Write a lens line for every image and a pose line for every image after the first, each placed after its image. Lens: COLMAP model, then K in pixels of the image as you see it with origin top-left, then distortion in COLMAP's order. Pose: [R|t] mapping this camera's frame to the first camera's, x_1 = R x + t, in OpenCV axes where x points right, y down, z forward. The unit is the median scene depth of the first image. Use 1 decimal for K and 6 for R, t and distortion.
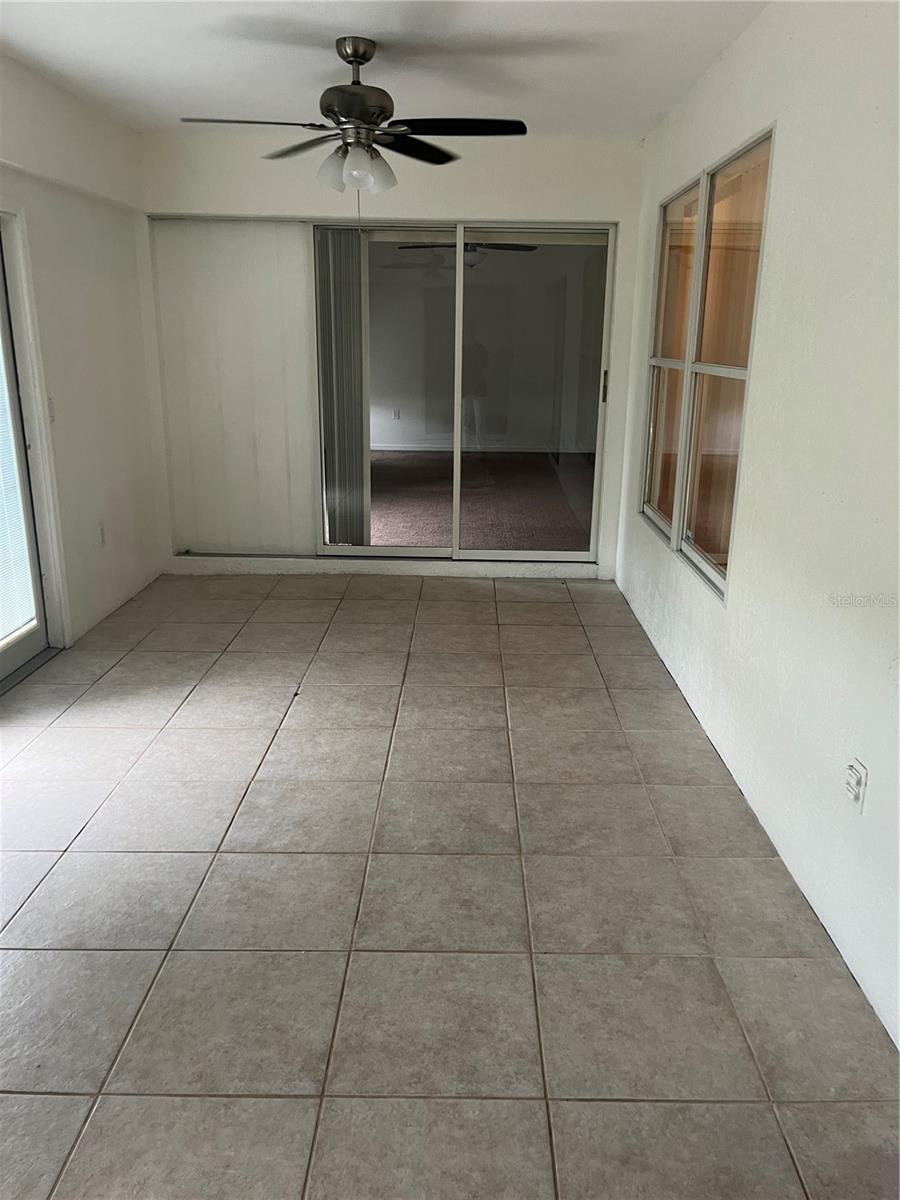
lens RADIAL K [[892.1, 0, 468.6], [0, 892.1, 603.5], [0, 0, 1]] dist [0.062608, -0.101858]
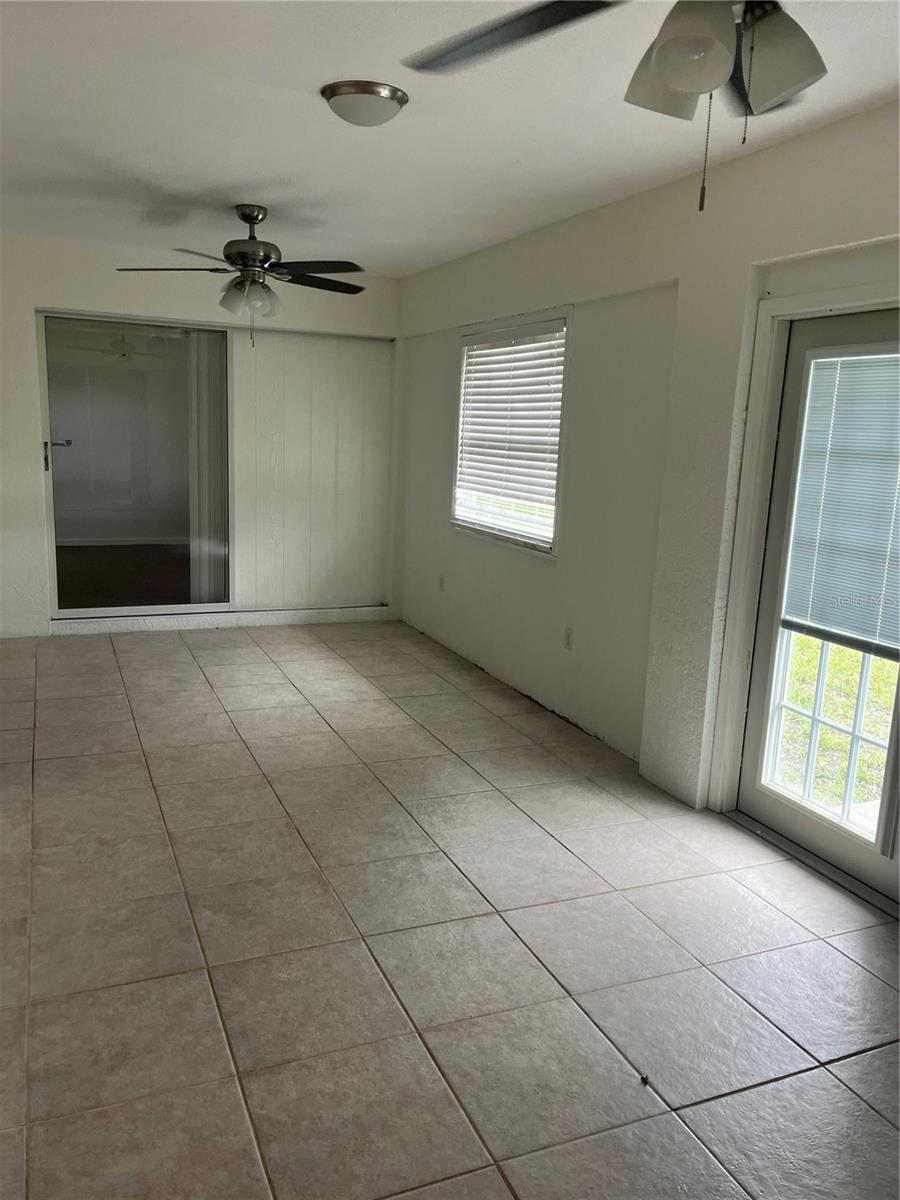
lens RADIAL K [[909.7, 0, 437.5], [0, 909.7, 601.8], [0, 0, 1]] dist [0.056857, -0.069480]
pose [[-0.918657, 0.026689, -0.394153, 0.188343], [-0.161171, 0.885589, 0.435609, -0.515511], [0.360684, 0.463701, -0.809252, 1.694925]]
